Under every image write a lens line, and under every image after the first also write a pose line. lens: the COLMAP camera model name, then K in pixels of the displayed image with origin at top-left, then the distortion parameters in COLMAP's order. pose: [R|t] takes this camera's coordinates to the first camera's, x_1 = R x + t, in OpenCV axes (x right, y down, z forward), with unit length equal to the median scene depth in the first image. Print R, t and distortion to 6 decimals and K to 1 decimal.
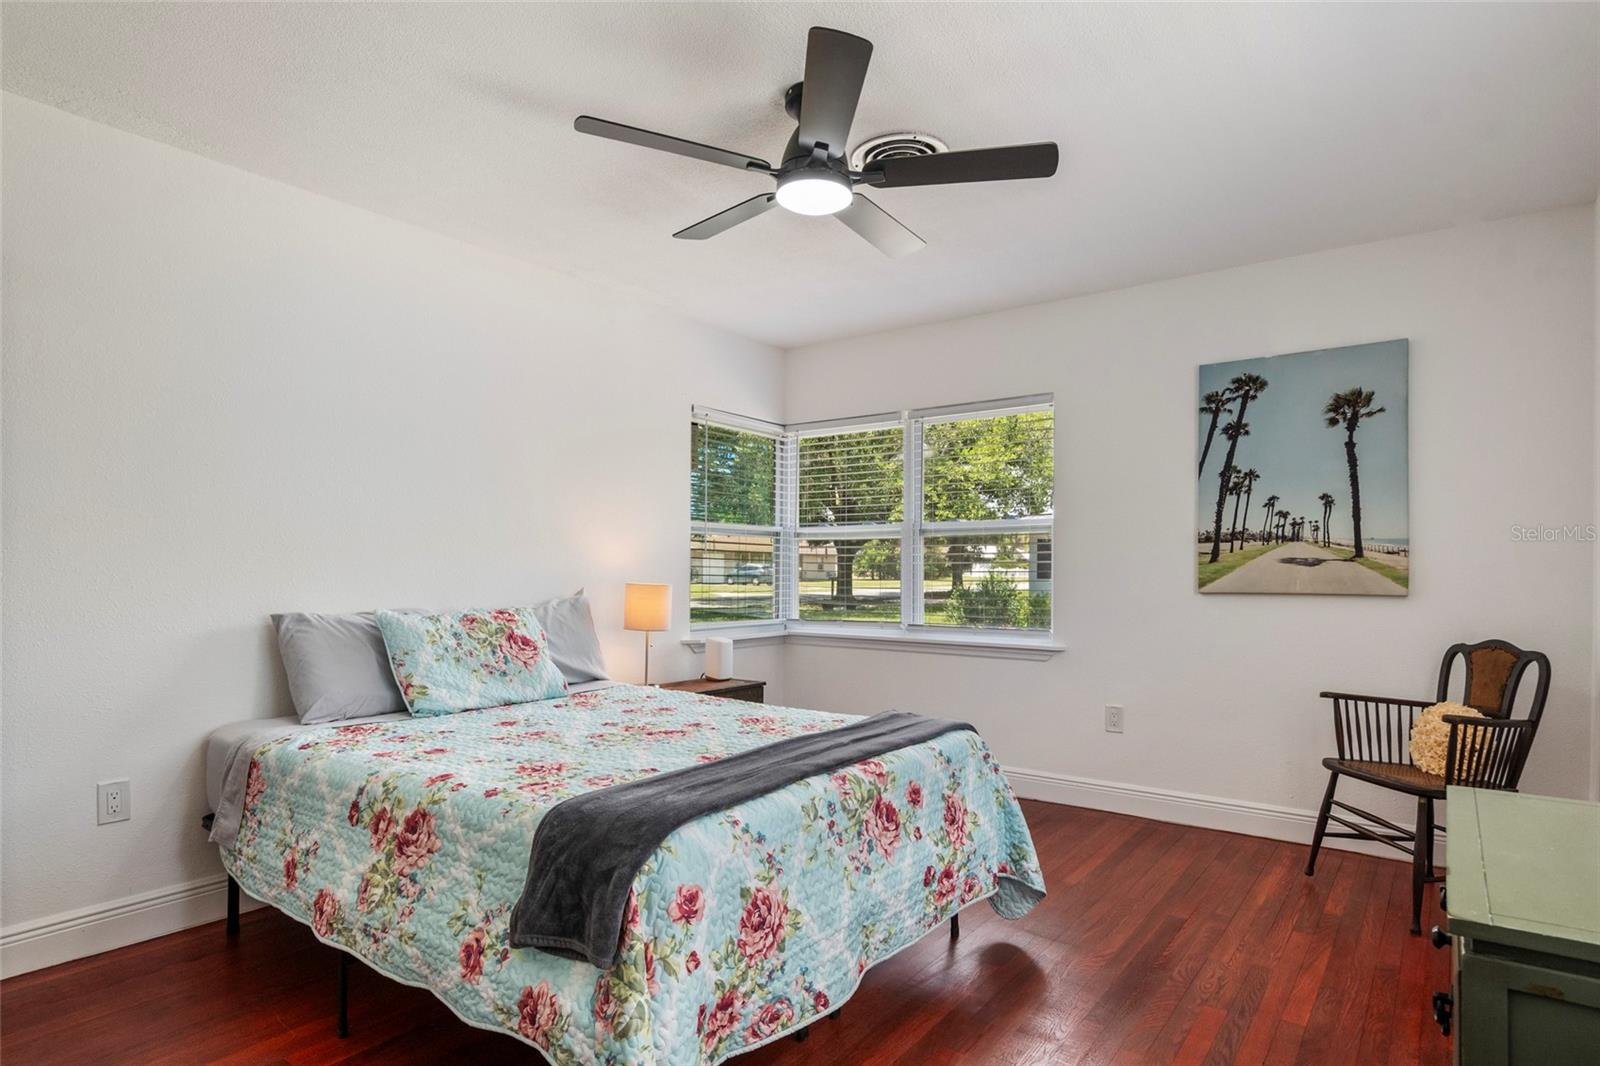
lens RADIAL K [[866.8, 0, 811.9], [0, 866.8, 547.7], [0, 0, 1]] dist [0.019671, -0.000937]
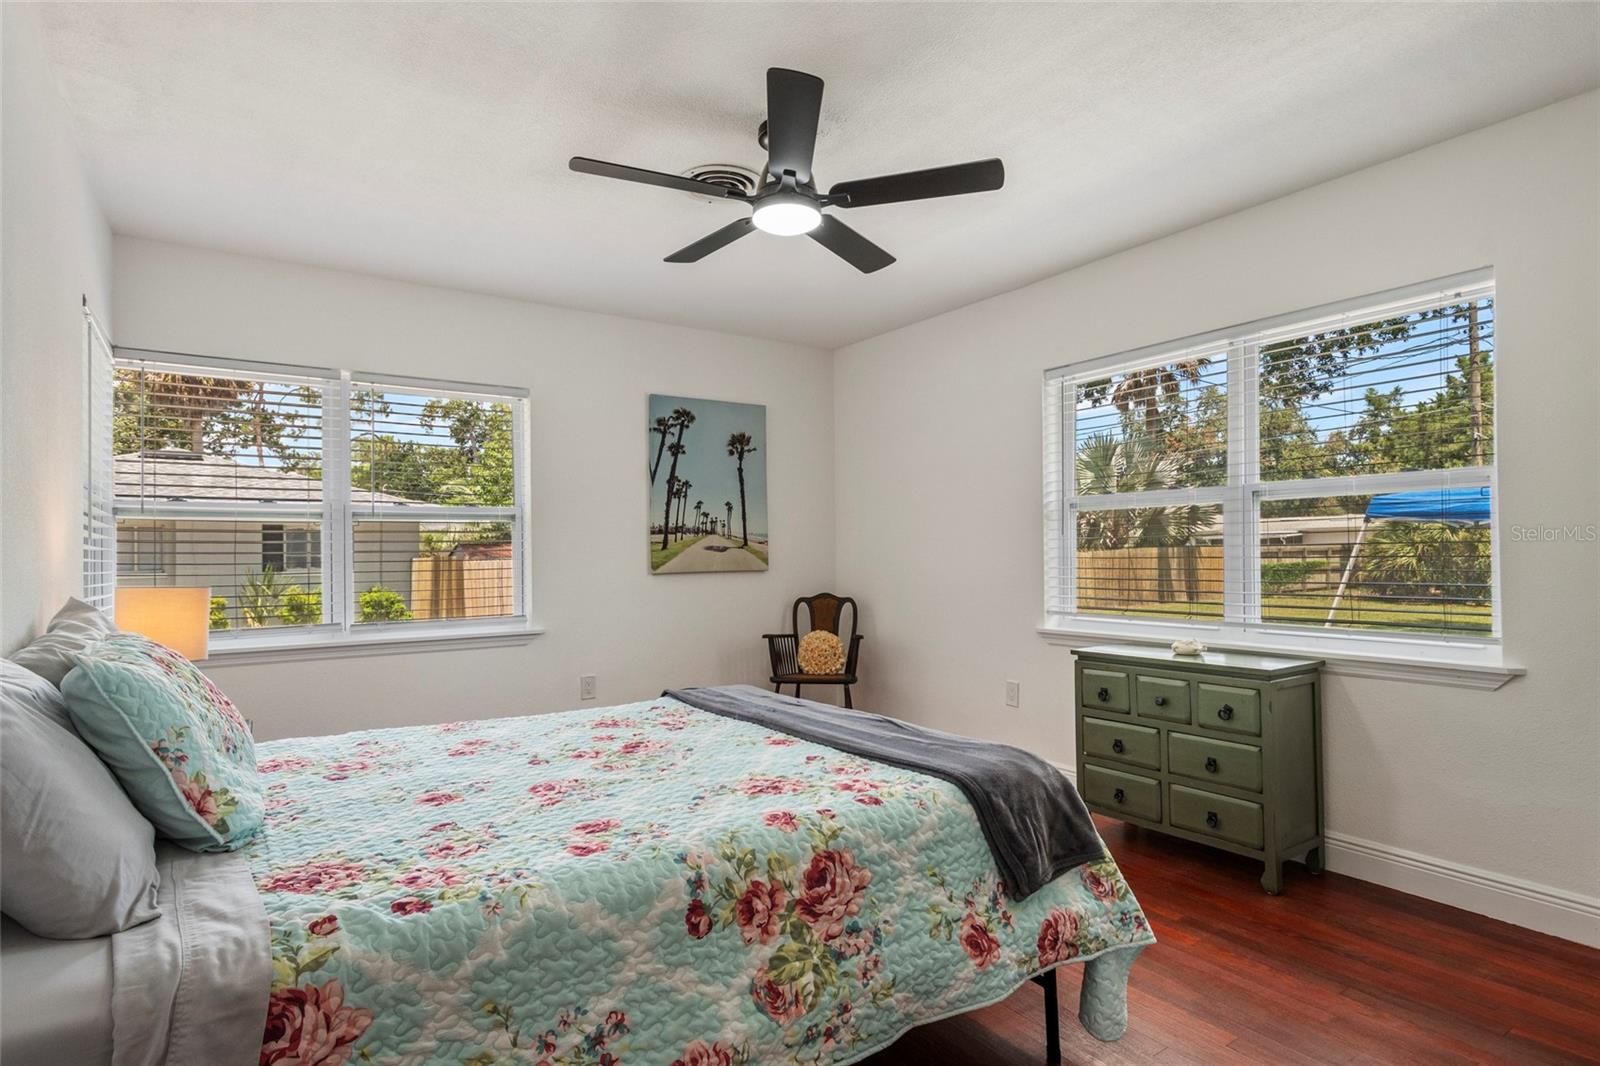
lens RADIAL K [[814.4, 0, 808.7], [0, 814.4, 533.9], [0, 0, 1]] dist [0.011419, -0.000034]
pose [[0.346811, 0.015535, 0.937807, -0.638079], [-0.008153, 0.999875, -0.013548, 0.008764], [-0.937900, -0.002948, 0.346894, 0.411118]]
